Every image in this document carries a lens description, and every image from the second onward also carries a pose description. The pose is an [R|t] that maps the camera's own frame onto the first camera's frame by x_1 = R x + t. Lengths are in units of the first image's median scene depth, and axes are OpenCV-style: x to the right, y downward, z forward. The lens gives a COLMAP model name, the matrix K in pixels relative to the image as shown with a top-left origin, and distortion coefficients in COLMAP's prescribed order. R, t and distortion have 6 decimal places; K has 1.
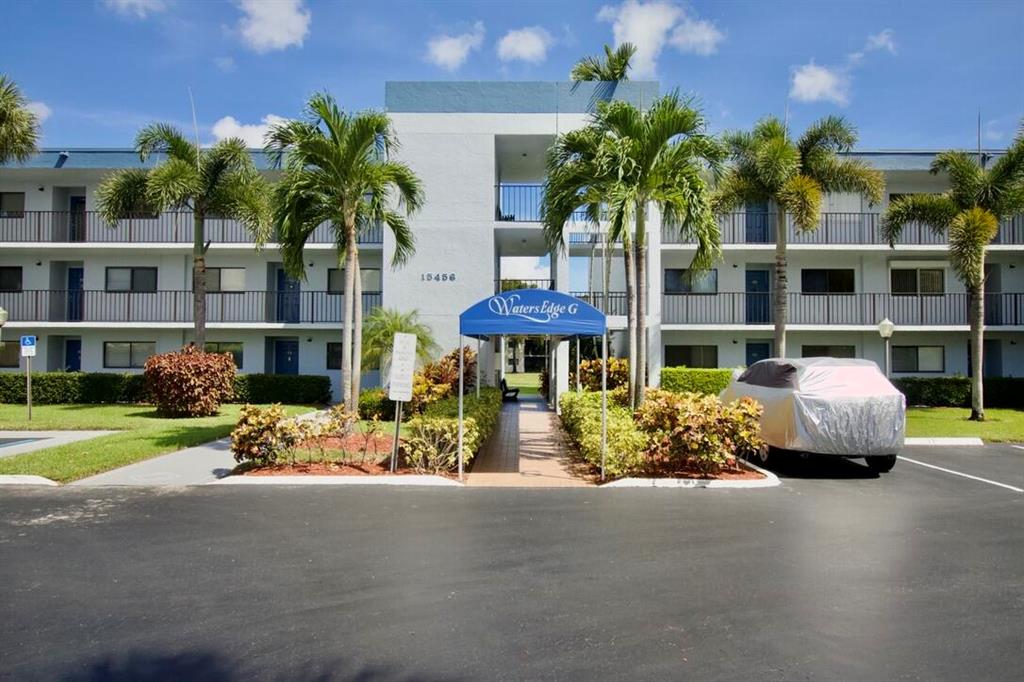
lens RADIAL K [[727.1, 0, 512.0], [0, 727.1, 341.0], [0, 0, 1]] dist [0.002387, -0.000369]
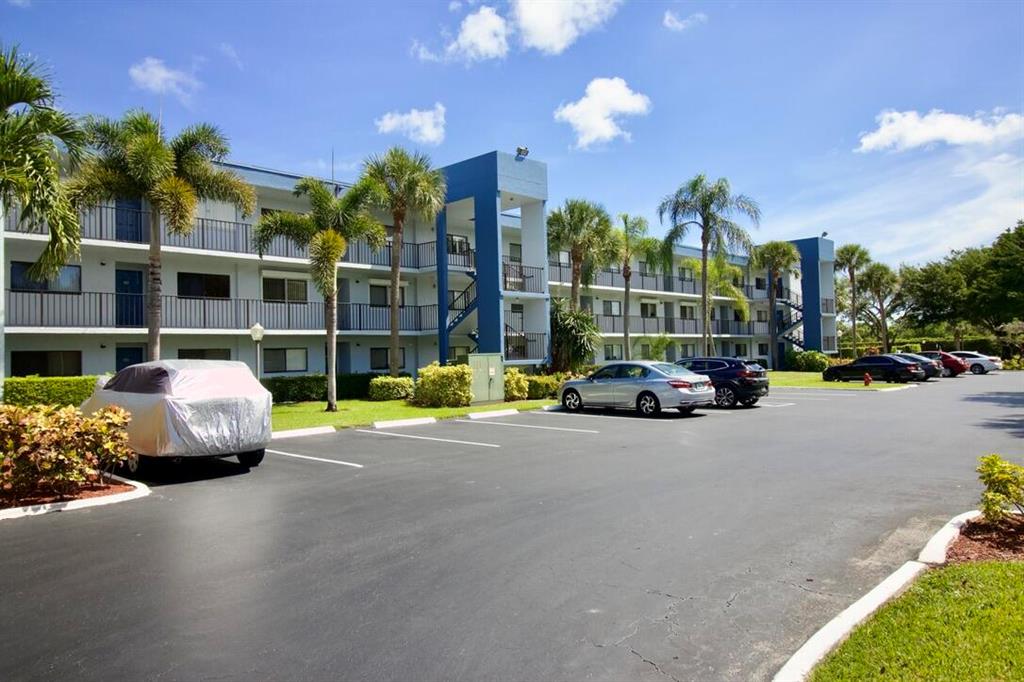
lens RADIAL K [[715.7, 0, 517.1], [0, 715.7, 345.7], [0, 0, 1]] dist [-0.000744, -0.001639]
pose [[0.676586, -0.009884, 0.736297, -1.169772], [0.008670, 0.999948, 0.005457, -0.004677], [-0.736312, 0.002692, 0.676636, 0.009310]]
